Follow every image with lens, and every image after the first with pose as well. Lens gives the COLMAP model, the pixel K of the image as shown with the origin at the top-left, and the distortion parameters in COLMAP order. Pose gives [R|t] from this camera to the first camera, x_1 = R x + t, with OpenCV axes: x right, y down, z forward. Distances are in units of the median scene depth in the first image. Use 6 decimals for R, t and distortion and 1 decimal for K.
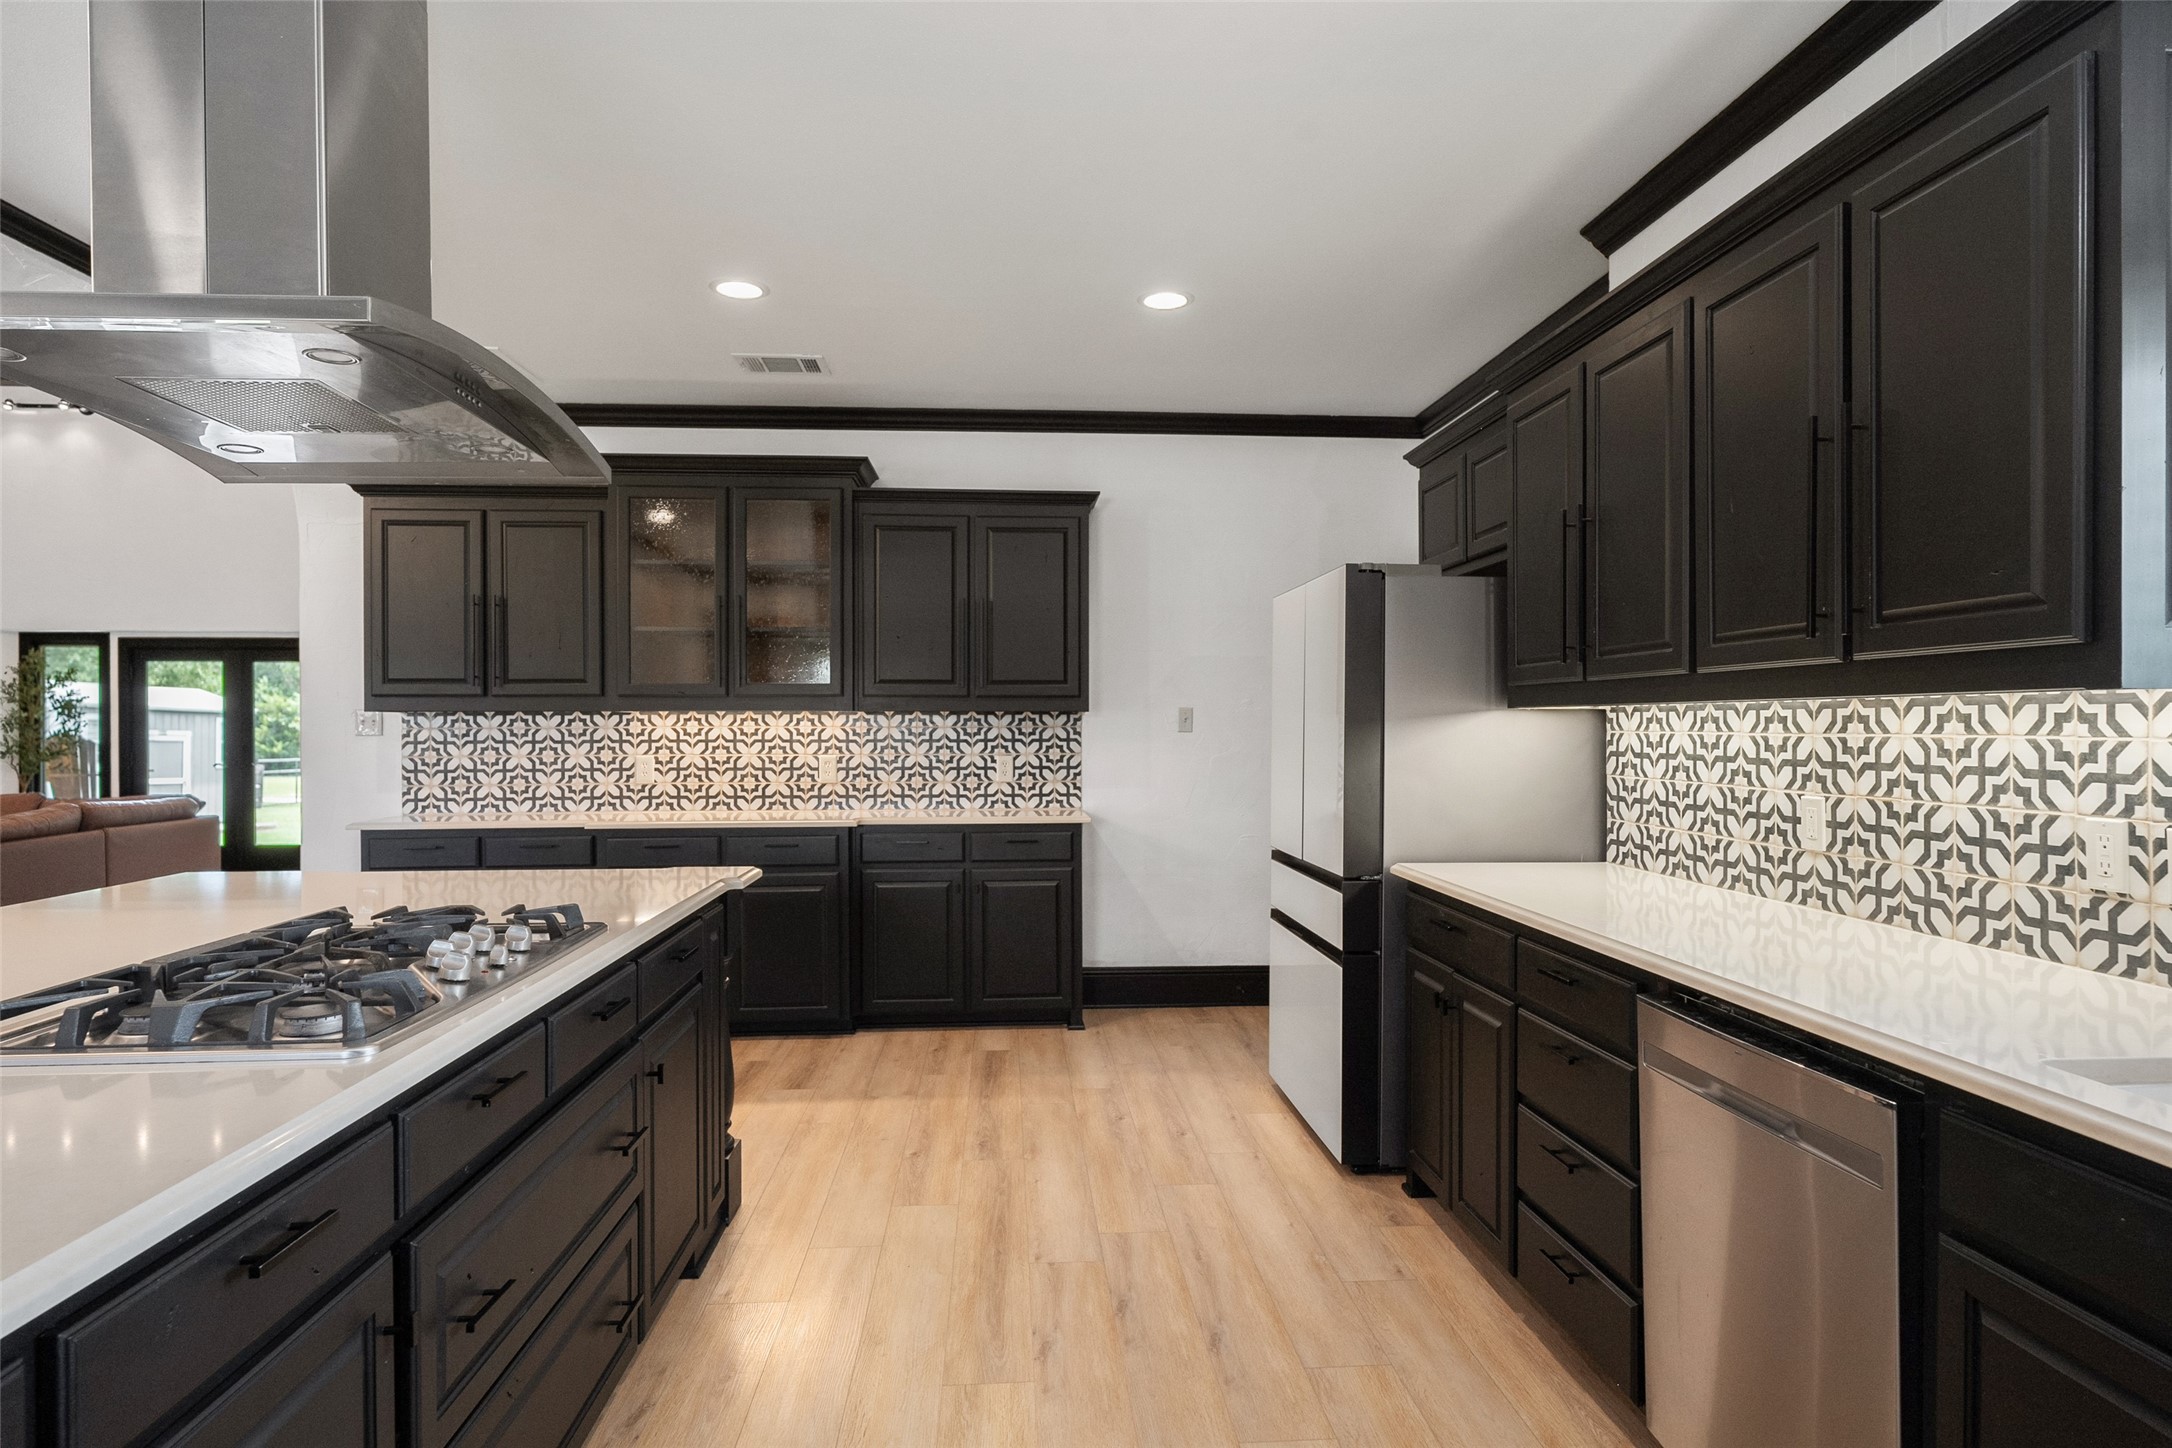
lens RADIAL K [[1198.2, 0, 1086.4], [0, 1198.2, 729.2], [0, 0, 1]] dist [-0.000799, -0.000330]
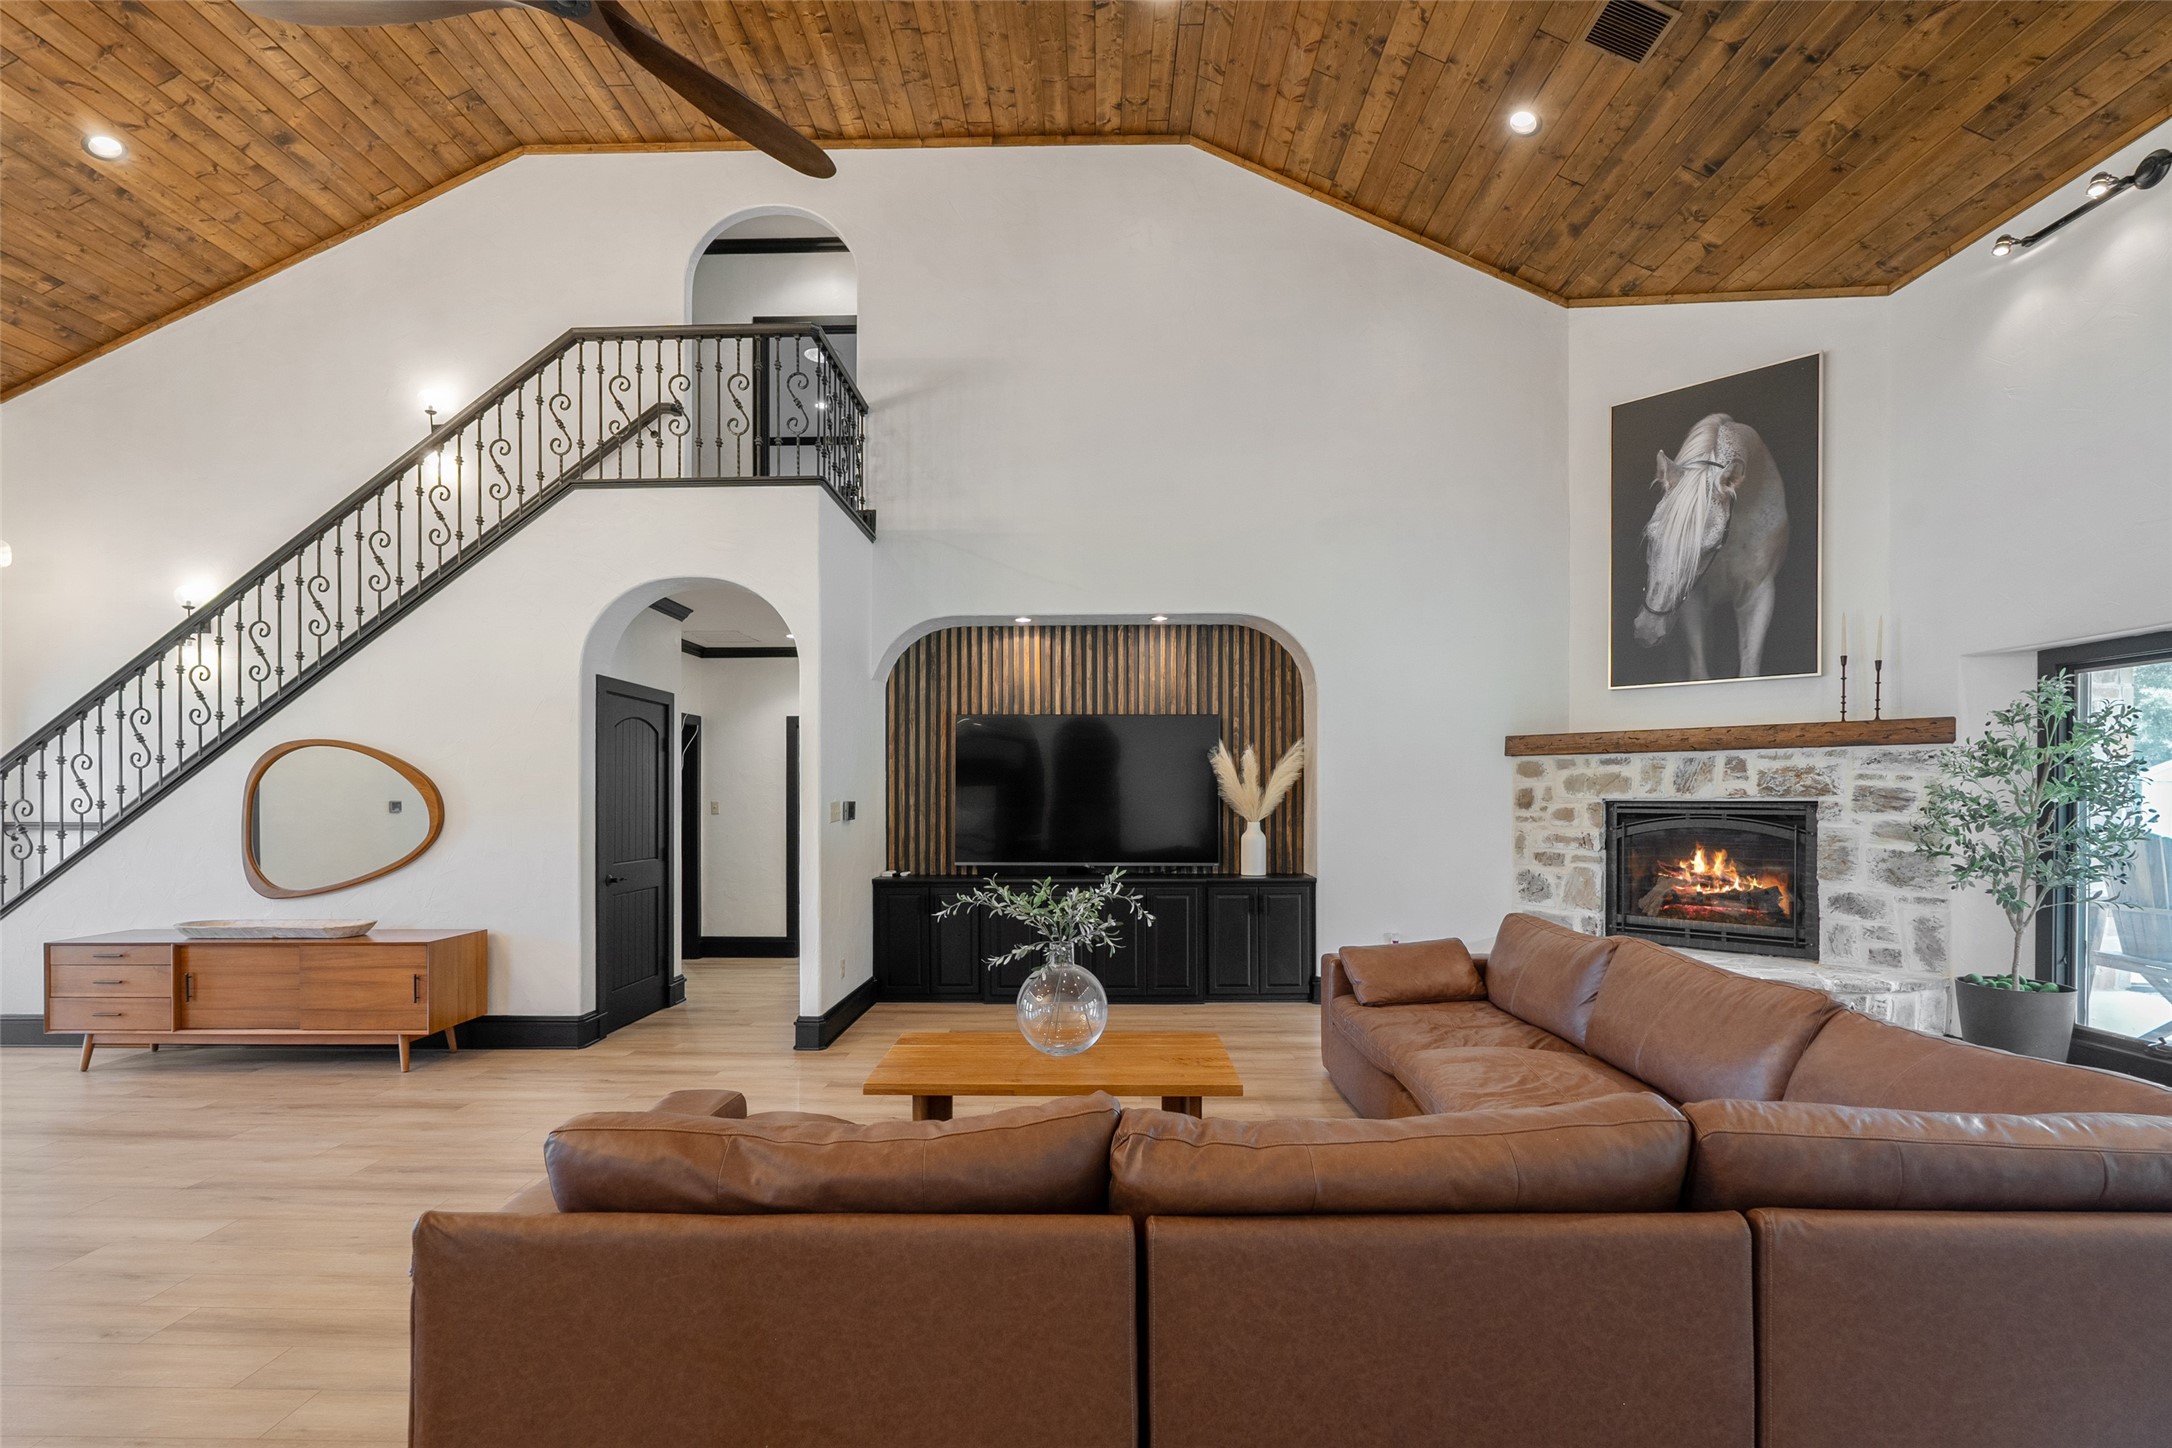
lens RADIAL K [[970.6, 0, 1083.6], [0, 970.6, 797.2], [0, 0, 1]] dist [-0.007535, 0.000864]
pose [[-0.092546, 0.005312, -0.995694, -0.793934], [-0.002917, 0.999980, 0.005606, -0.026135], [0.995704, 0.003423, -0.092529, 1.188752]]
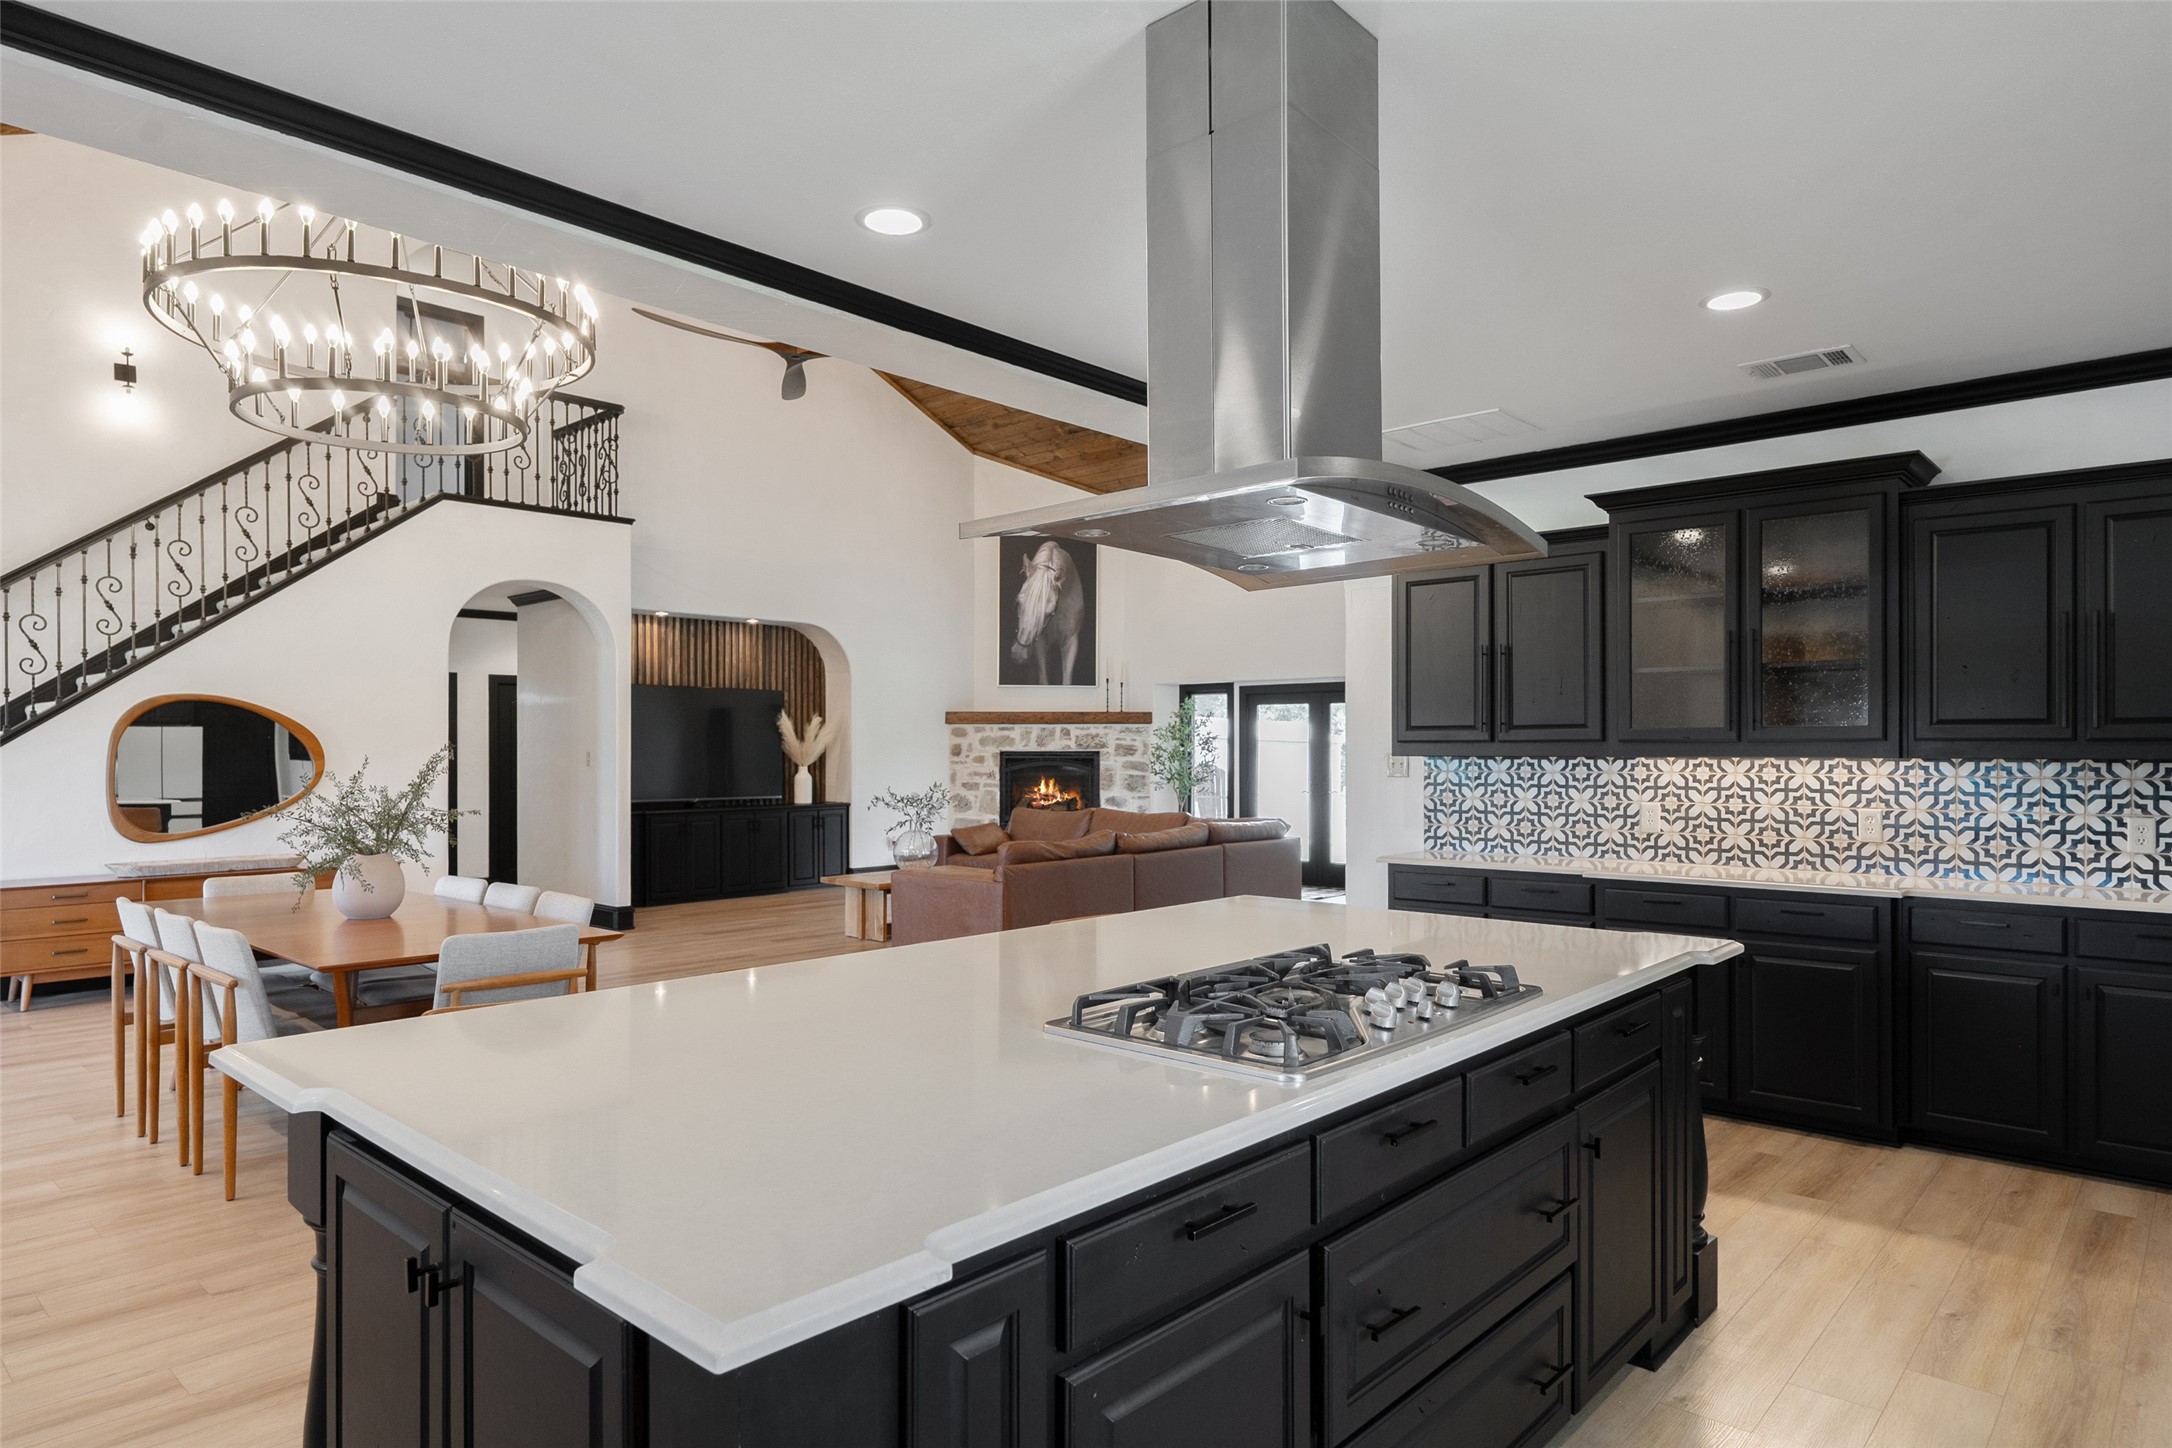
lens RADIAL K [[1267.5, 0, 1096.7], [0, 1267.5, 743.3], [0, 0, 1]] dist [-0.001923, 0.002302]
pose [[0.693159, -0.001587, -0.720783, 0.052303], [-0.004459, 0.999969, -0.006489, -0.017245], [0.720771, 0.007712, 0.693130, -0.010425]]
